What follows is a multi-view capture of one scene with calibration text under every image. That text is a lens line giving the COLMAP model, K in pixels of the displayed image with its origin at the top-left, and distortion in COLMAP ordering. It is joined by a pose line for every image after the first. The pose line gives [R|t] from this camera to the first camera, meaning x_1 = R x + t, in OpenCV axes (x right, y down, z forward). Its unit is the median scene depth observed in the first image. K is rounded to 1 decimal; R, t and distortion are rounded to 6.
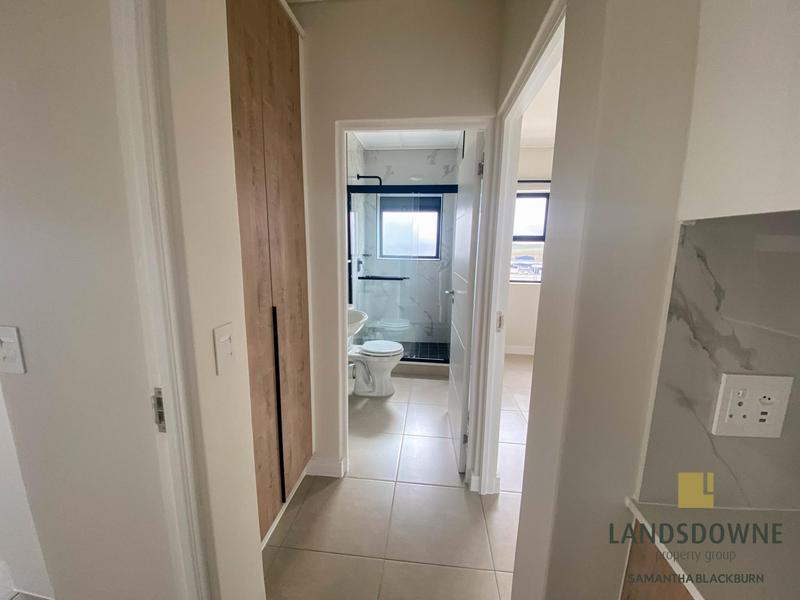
lens RADIAL K [[326.7, 0, 399.3], [0, 326.7, 298.3], [0, 0, 1]] dist [-0.012099, -0.000315]
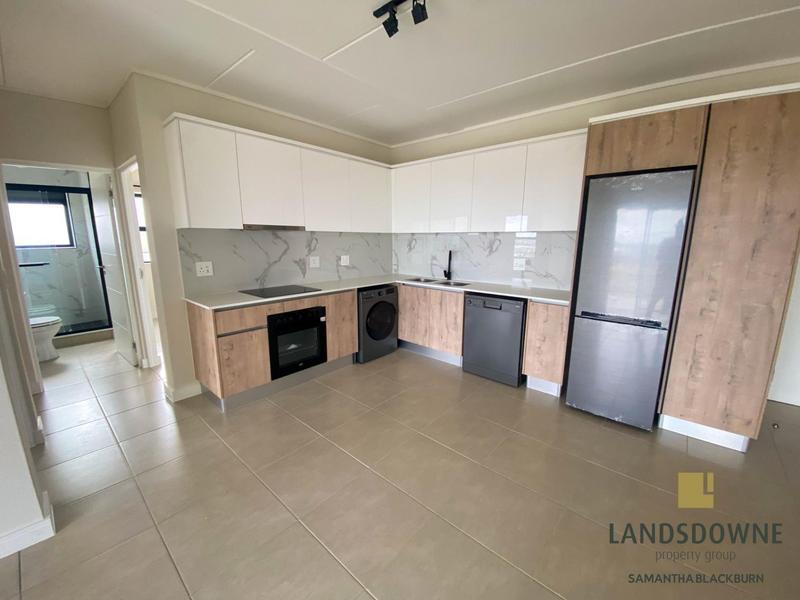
lens RADIAL K [[326.7, 0, 396.4], [0, 326.7, 296.2], [0, 0, 1]] dist [-0.012099, -0.000315]
pose [[0.584874, -0.168303, 0.793471, -0.197099], [0.140131, 0.984493, 0.105529, 0.118008], [-0.798928, 0.049469, 0.599389, -0.753077]]
